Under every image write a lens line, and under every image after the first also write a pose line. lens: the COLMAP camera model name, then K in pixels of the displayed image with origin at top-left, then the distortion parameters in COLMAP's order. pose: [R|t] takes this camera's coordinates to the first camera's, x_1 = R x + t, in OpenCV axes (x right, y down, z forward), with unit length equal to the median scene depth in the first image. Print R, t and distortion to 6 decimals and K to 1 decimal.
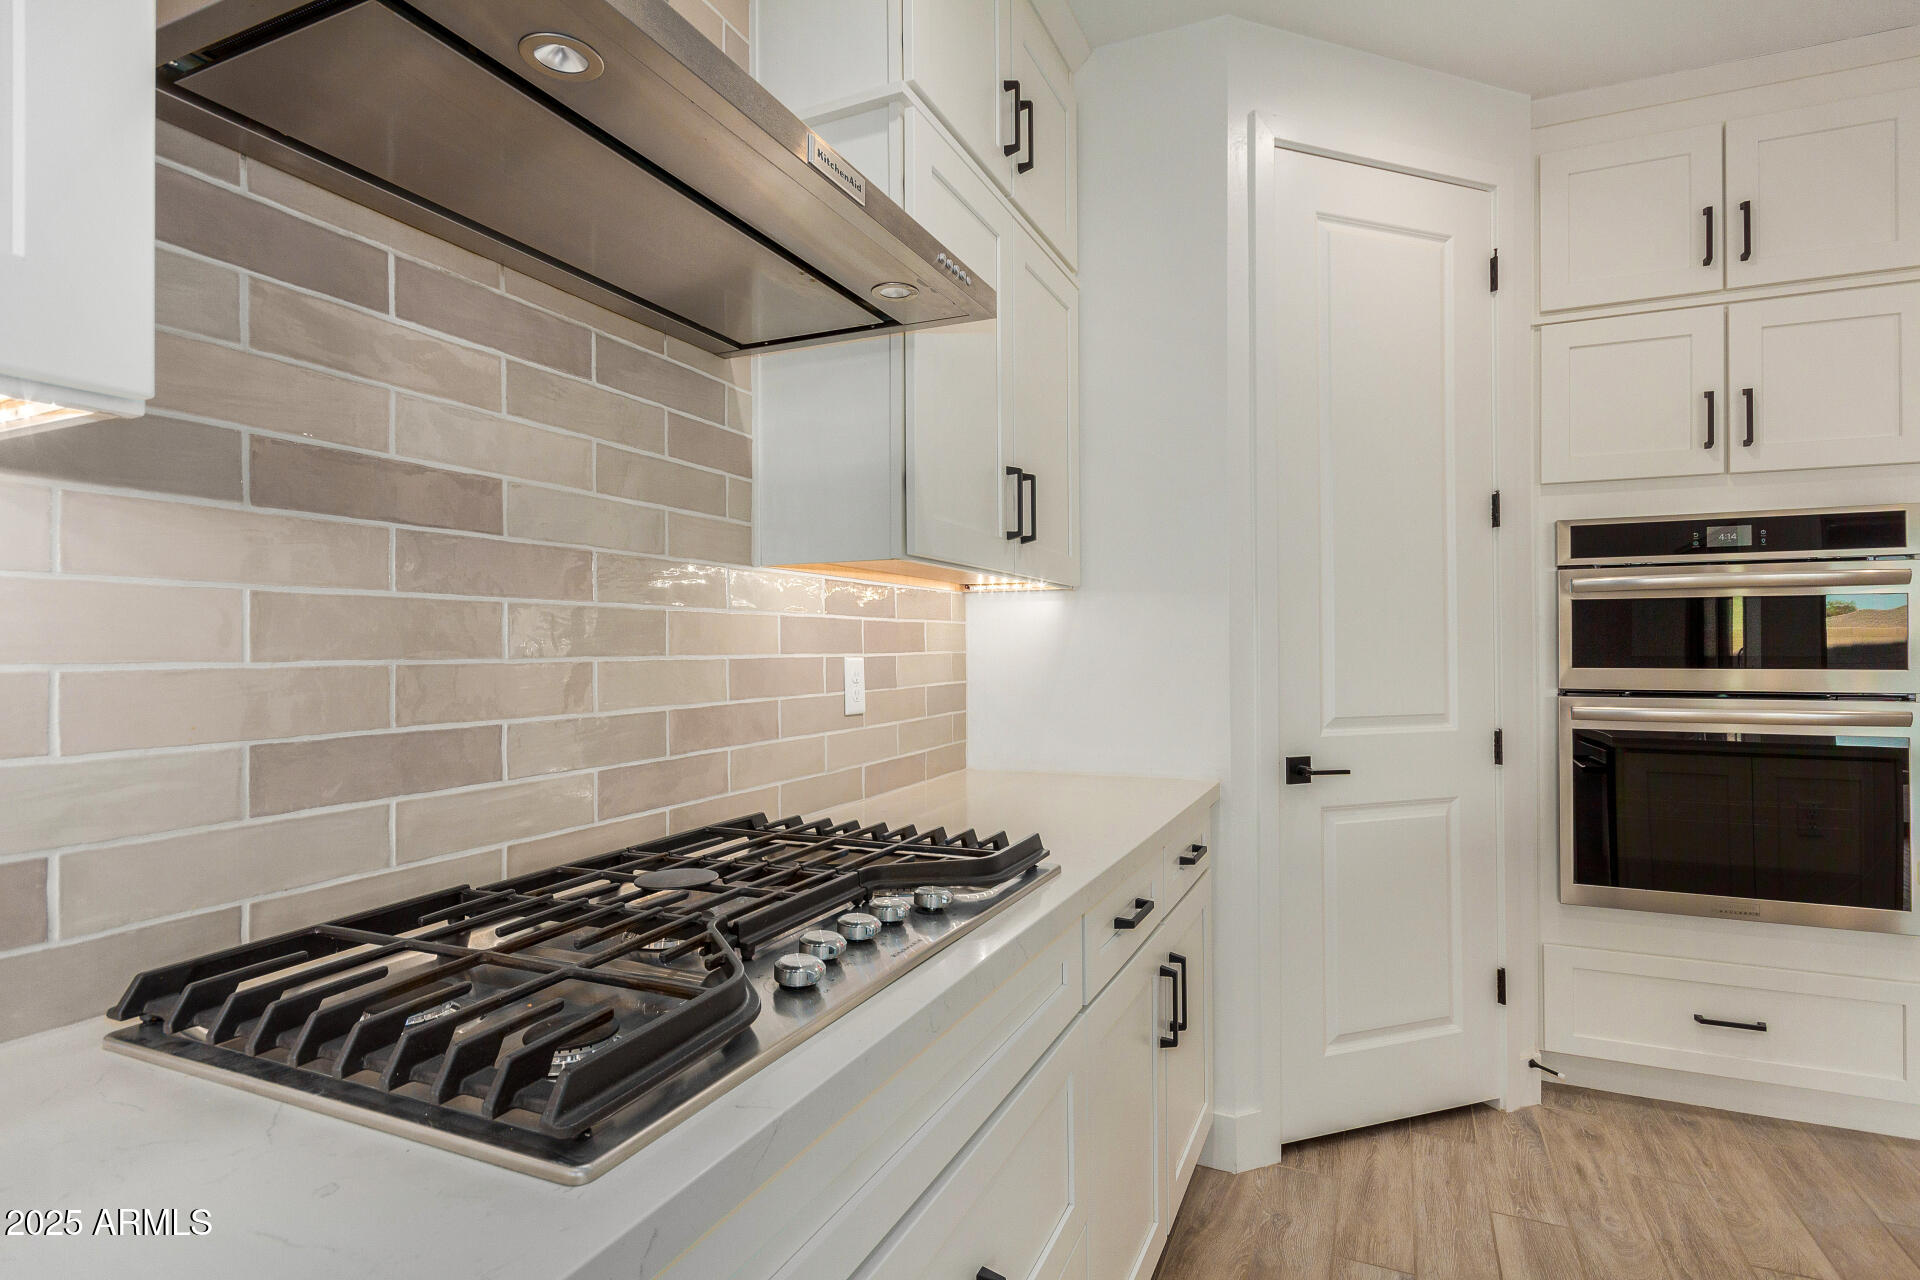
lens RADIAL K [[966.1, 0, 960.1], [0, 966.1, 644.1], [0, 0, 1]] dist [0.002031, 0.000759]
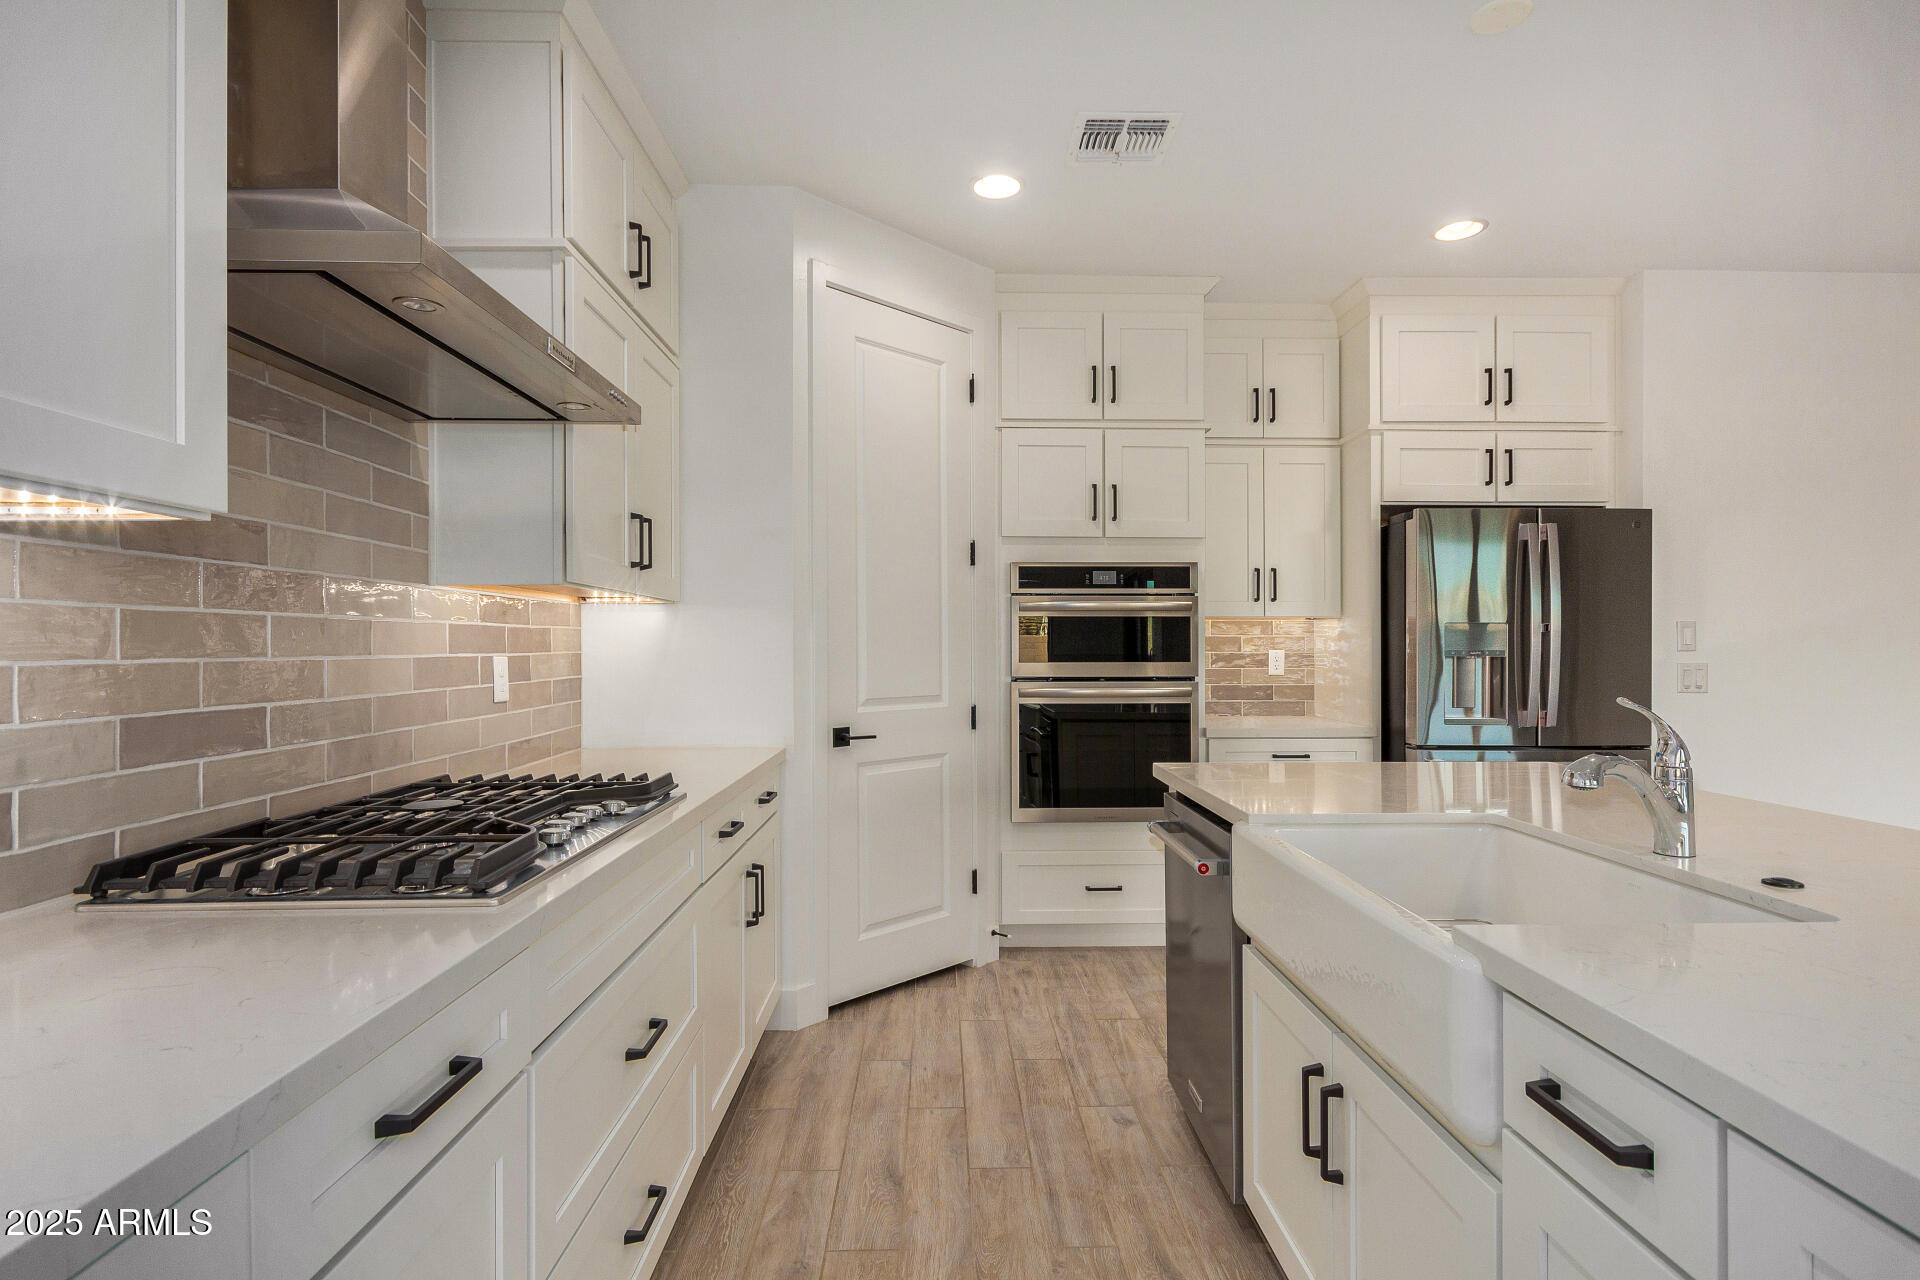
lens RADIAL K [[966.1, 0, 960.1], [0, 966.1, 644.1], [0, 0, 1]] dist [0.002031, 0.000759]
pose [[0.901380, 0.003033, 0.433019, -0.113409], [-0.003062, 0.999995, -0.000631, -0.003094], [-0.433019, -0.000757, 0.901384, -0.377685]]
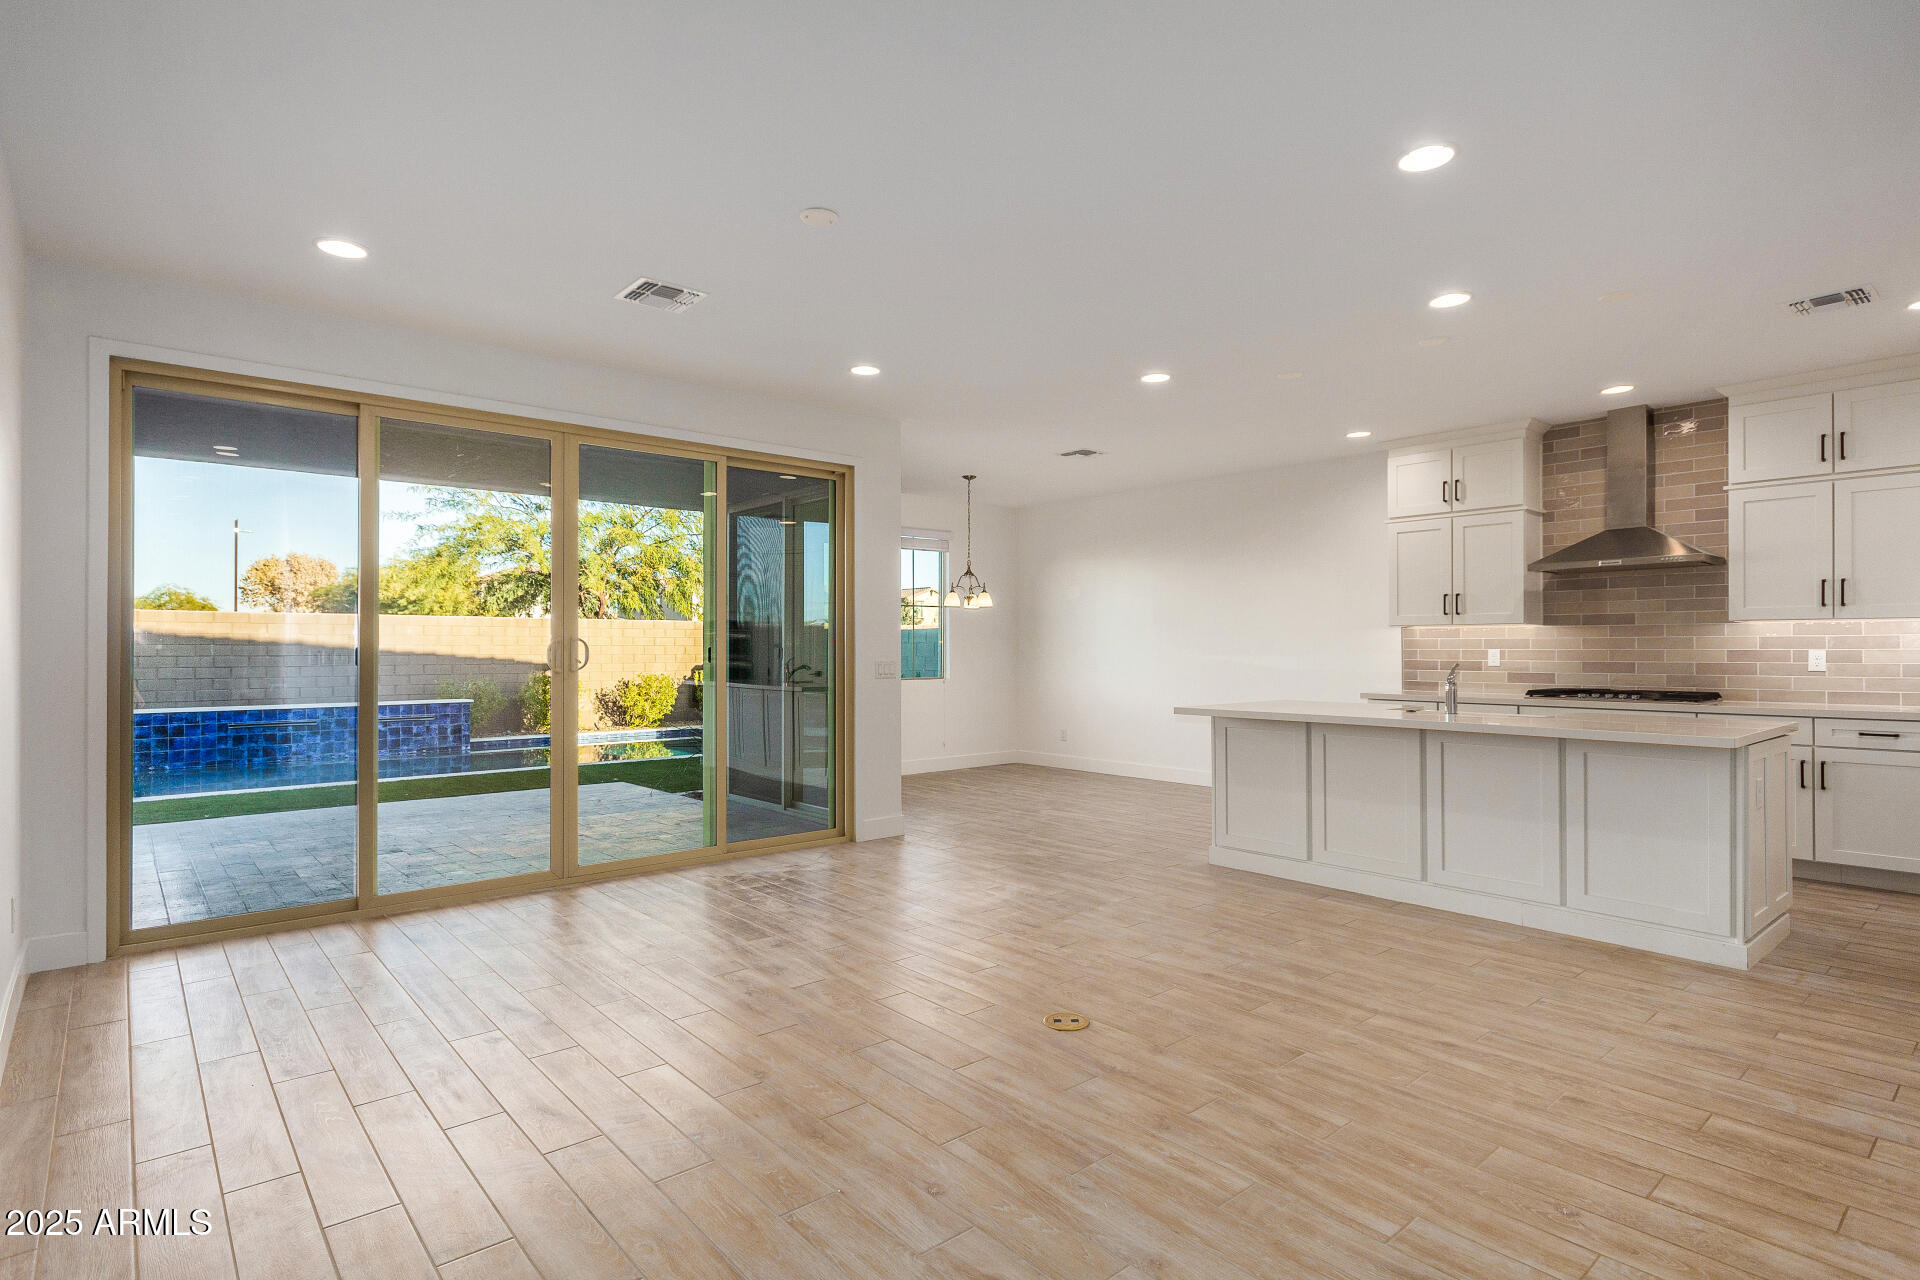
lens RADIAL K [[966.1, 0, 960.1], [0, 966.1, 644.1], [0, 0, 1]] dist [0.002031, 0.000759]
pose [[-0.420566, 0.000810, -0.907262, 3.368374], [0.008865, 0.999956, -0.003216, -0.016232], [0.907219, -0.009395, -0.420554, -0.035168]]
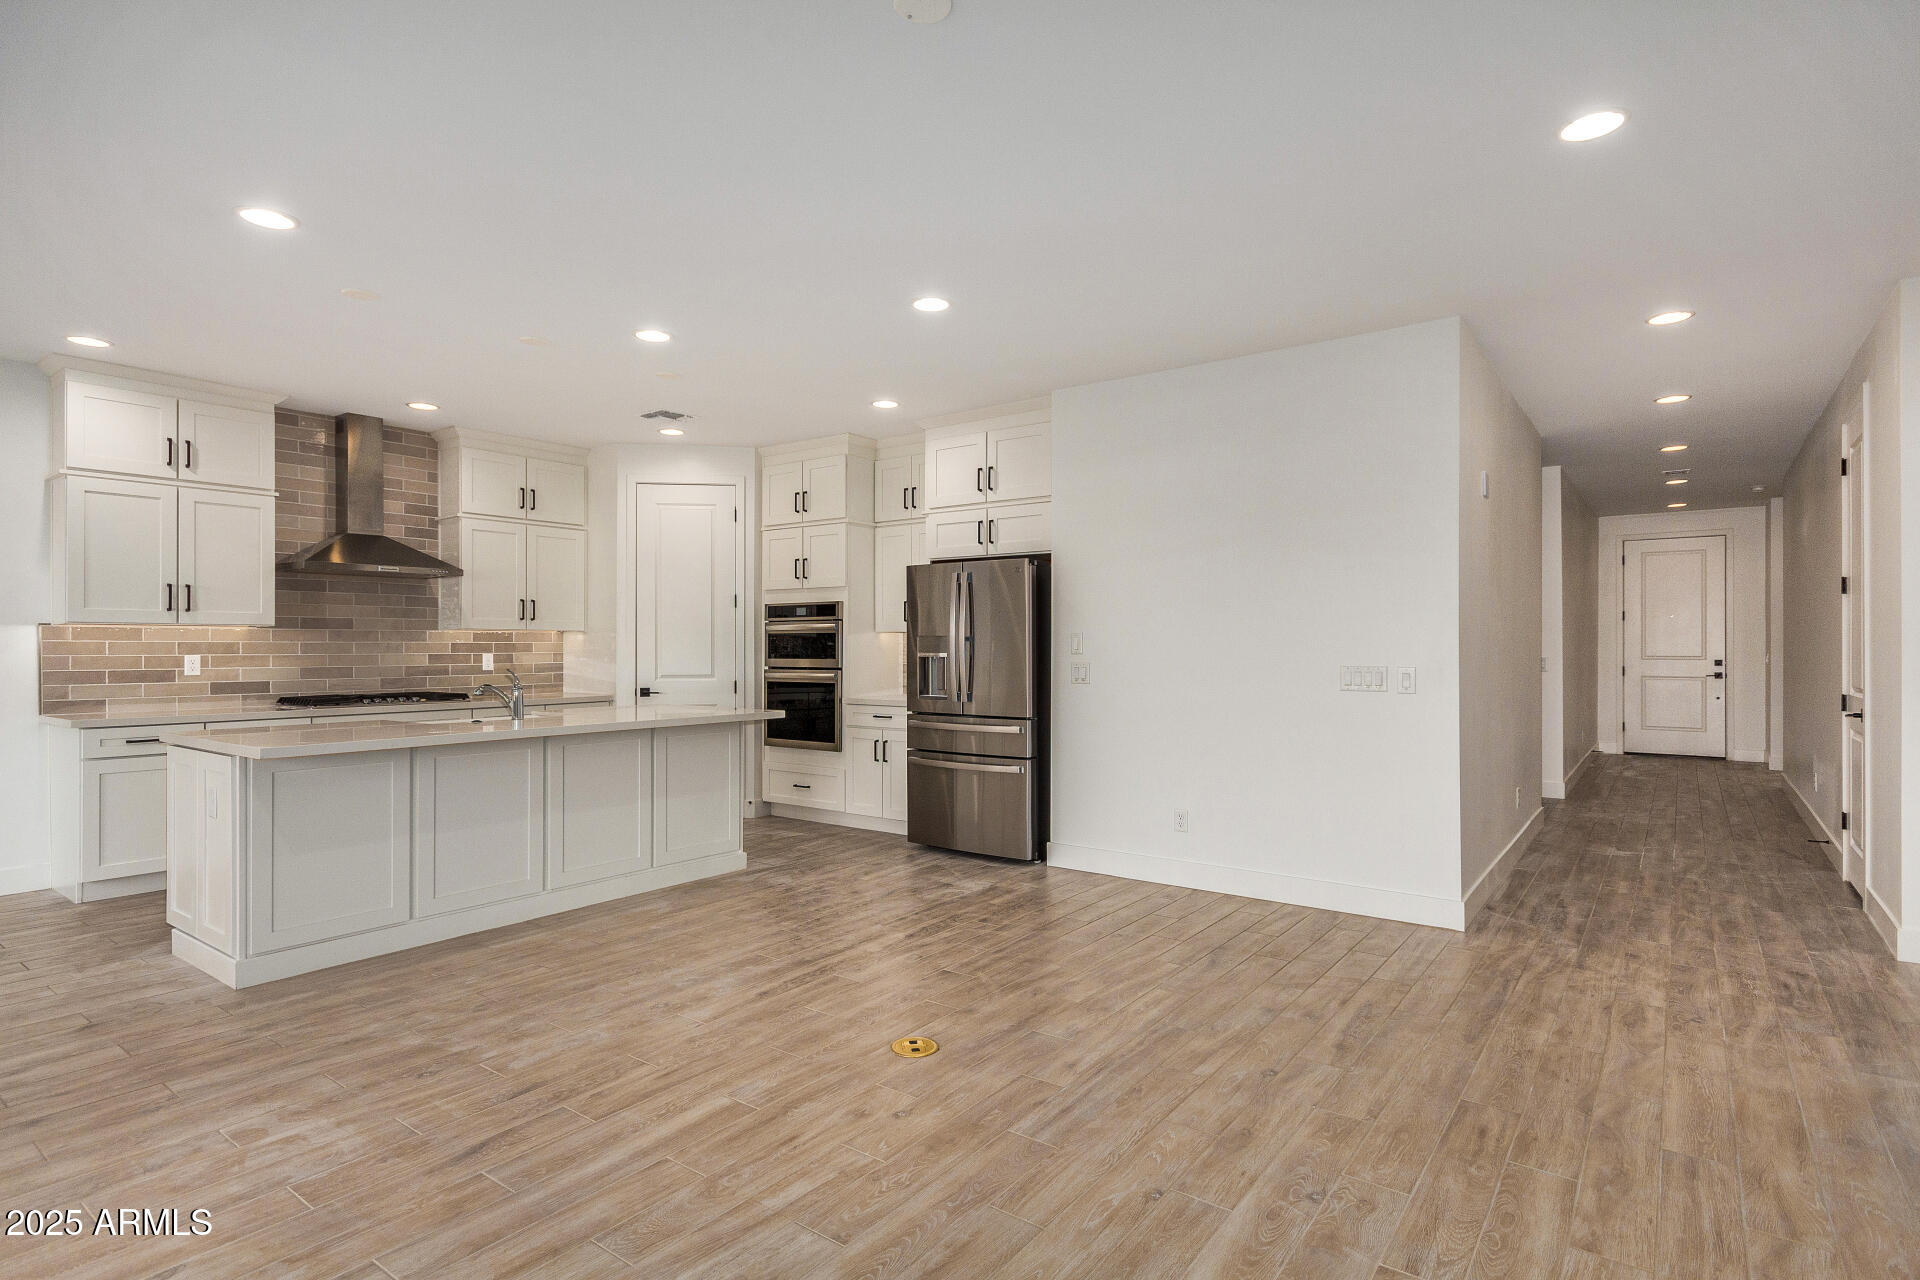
lens RADIAL K [[966.1, 0, 960.1], [0, 966.1, 644.1], [0, 0, 1]] dist [0.002031, 0.000759]
pose [[0.976233, 0.000720, -0.216722, 2.262576], [-0.000097, 0.999996, 0.002884, -0.031363], [0.216724, -0.002794, 0.976229, -1.979617]]
